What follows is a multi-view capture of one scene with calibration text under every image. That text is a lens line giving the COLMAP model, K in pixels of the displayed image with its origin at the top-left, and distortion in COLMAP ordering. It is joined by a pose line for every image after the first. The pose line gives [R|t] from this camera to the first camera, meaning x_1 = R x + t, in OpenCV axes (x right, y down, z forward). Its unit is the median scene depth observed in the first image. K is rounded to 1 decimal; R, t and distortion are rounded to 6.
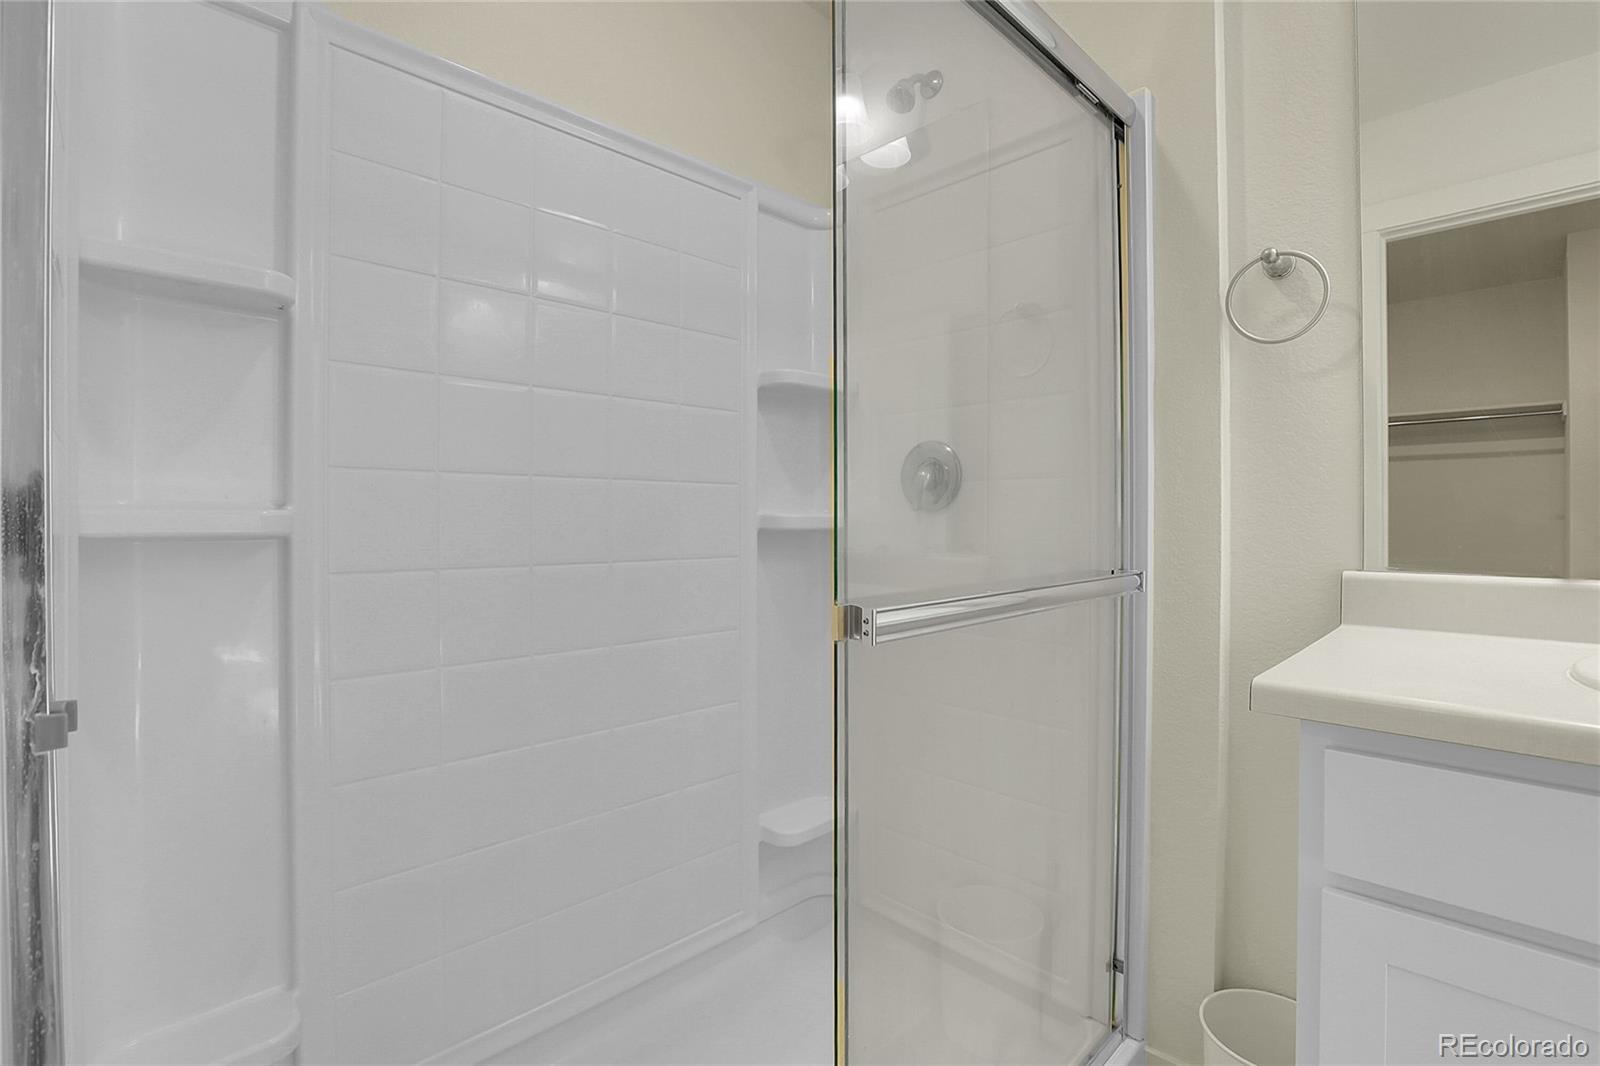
lens RADIAL K [[724.9, 0, 798.7], [0, 724.9, 503.9], [0, 0, 1]] dist [-0.000923, -0.041248]
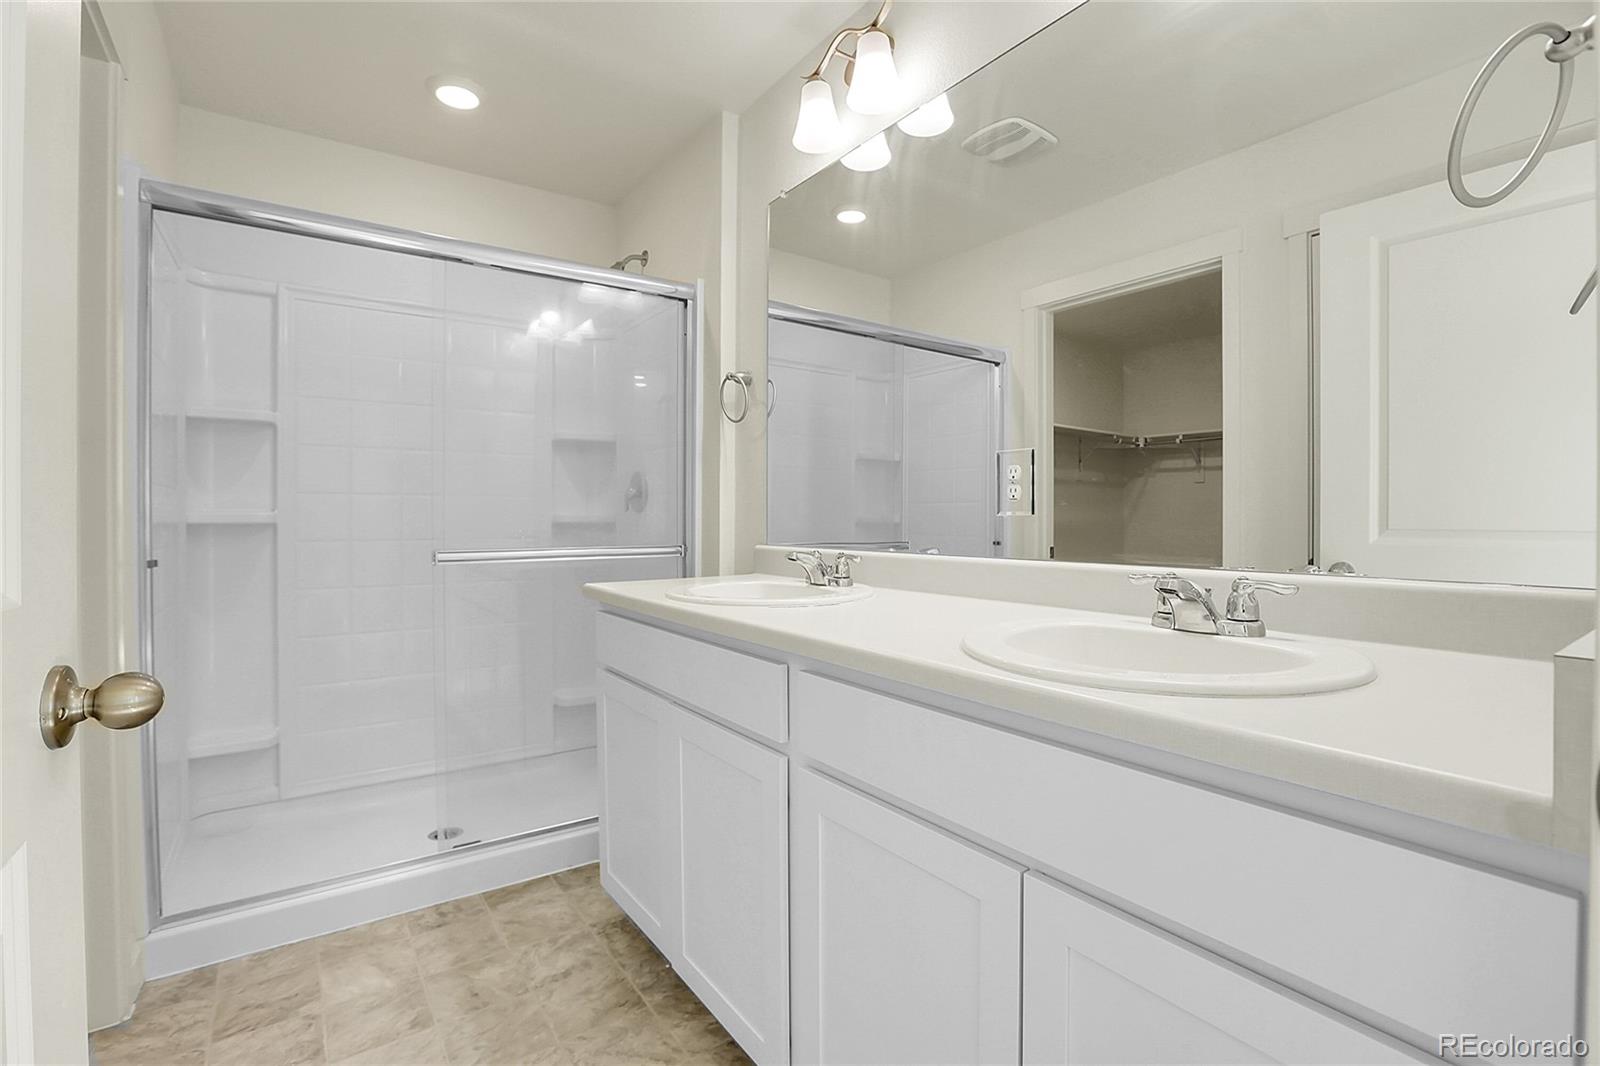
lens RADIAL K [[746.7, 0, 793.1], [0, 746.7, 520.4], [0, 0, 1]] dist [-0.057416, 0.020231]
pose [[0.985229, 0.004947, -0.171168, 1.169178], [-0.001941, 0.999841, 0.017721, -0.008282], [0.171229, -0.017127, 0.985082, -0.917962]]
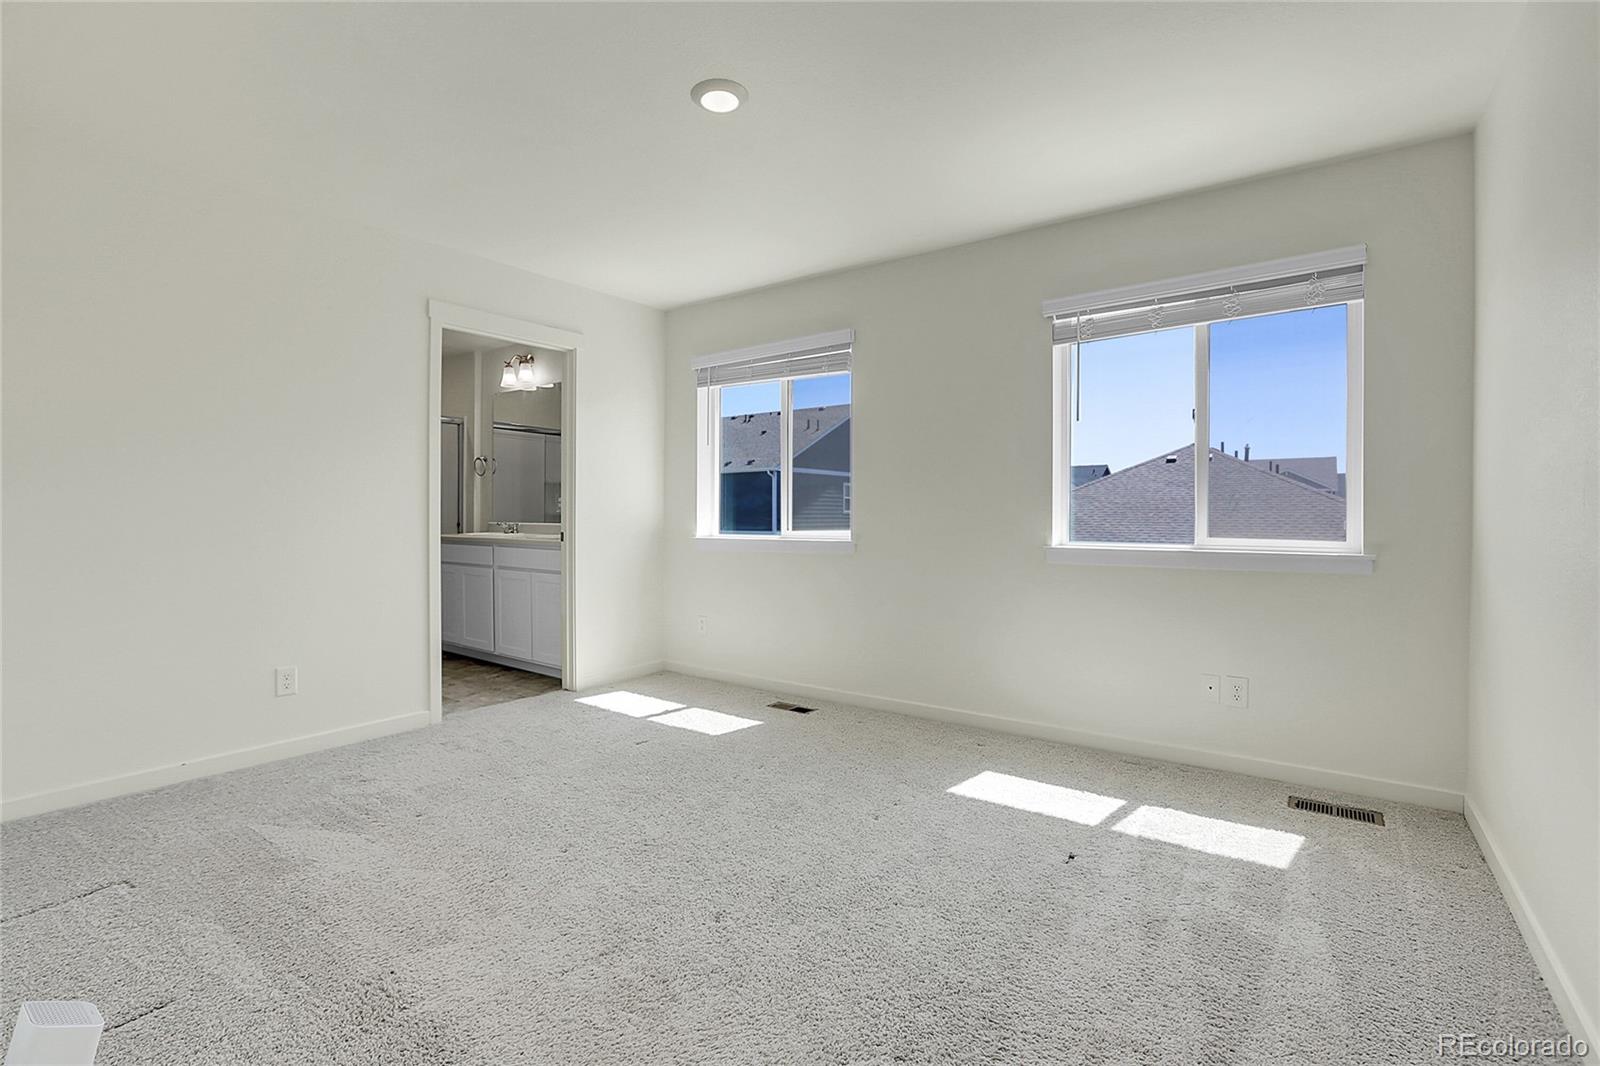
lens RADIAL K [[746.7, 0, 793.1], [0, 746.7, 520.4], [0, 0, 1]] dist [-0.057416, 0.020231]
pose [[0.988251, 0.011343, 0.152420, 2.066380], [-0.018102, 0.998910, 0.043026, -0.169583], [-0.151766, -0.045280, 0.987379, -4.480334]]
